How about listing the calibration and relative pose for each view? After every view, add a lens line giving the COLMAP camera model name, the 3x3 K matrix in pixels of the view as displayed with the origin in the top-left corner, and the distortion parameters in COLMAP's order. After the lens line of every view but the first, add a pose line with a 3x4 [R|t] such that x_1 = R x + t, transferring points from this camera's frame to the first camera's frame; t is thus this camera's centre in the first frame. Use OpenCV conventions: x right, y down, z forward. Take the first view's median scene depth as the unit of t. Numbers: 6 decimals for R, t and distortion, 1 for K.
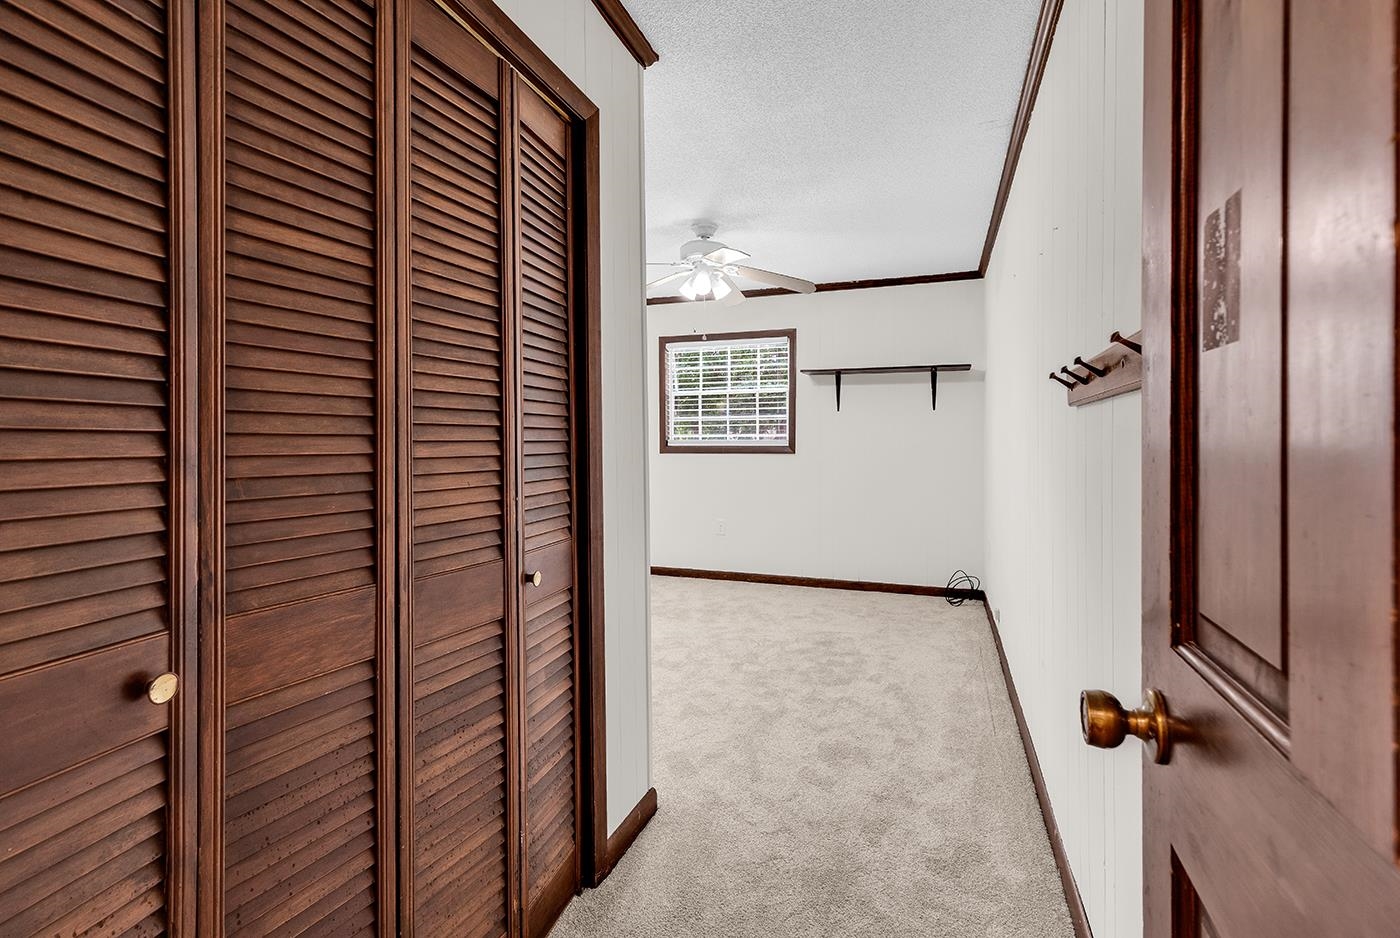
lens RADIAL K [[651.2, 0, 709.9], [0, 651.2, 459.6], [0, 0, 1]] dist [0.009618, -0.000968]
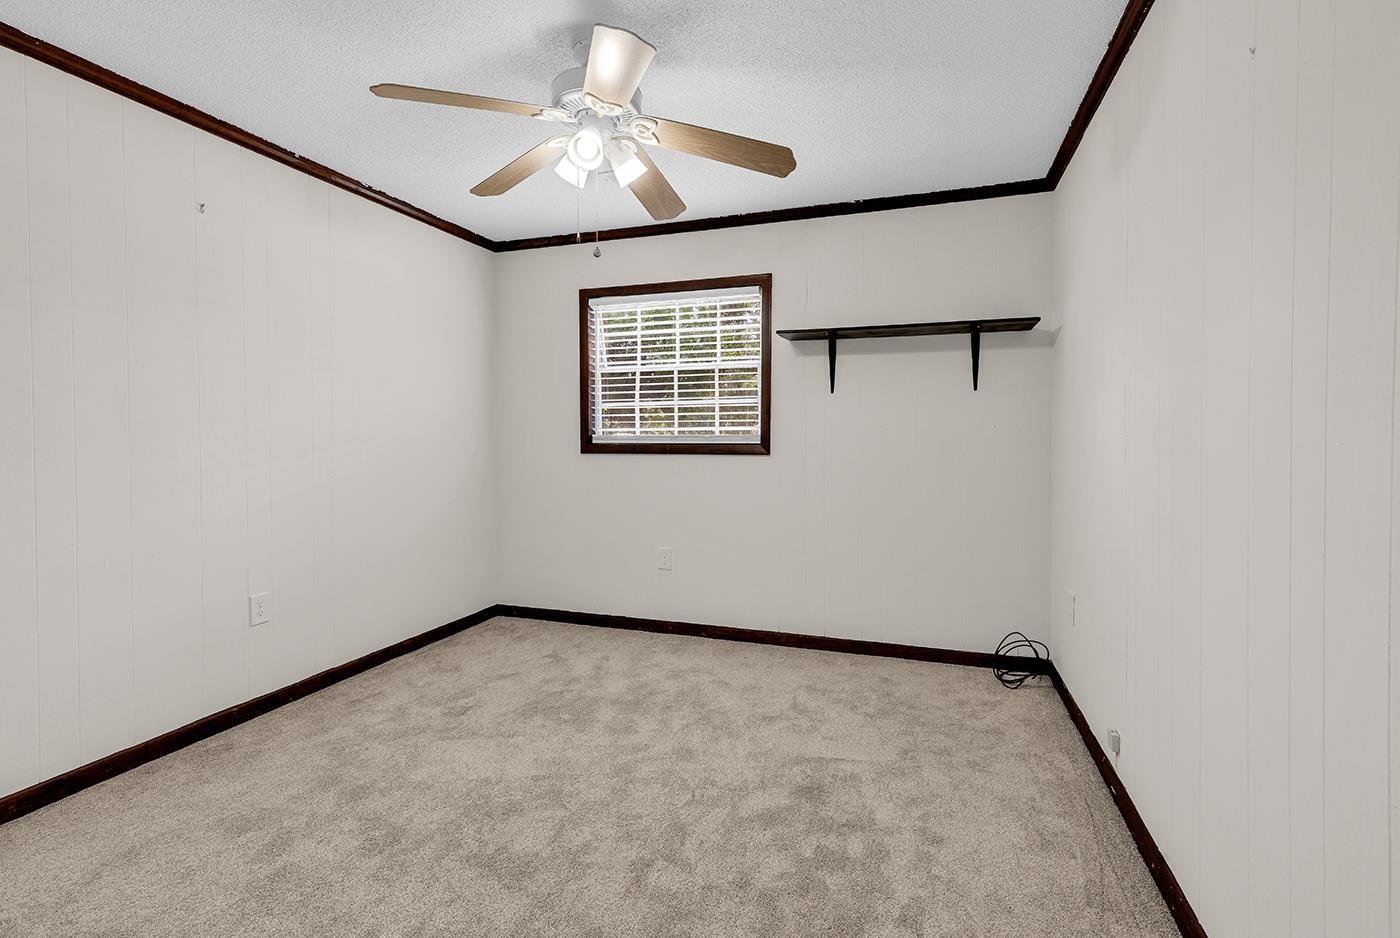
lens RADIAL K [[651.2, 0, 690.5], [0, 651.2, 465.1], [0, 0, 1]] dist [0.009618, -0.000968]
pose [[0.999904, -0.000080, -0.013855, 0.055970], [0.000333, 0.999833, 0.018292, -0.010474], [0.013851, -0.018294, 0.999737, 0.305407]]
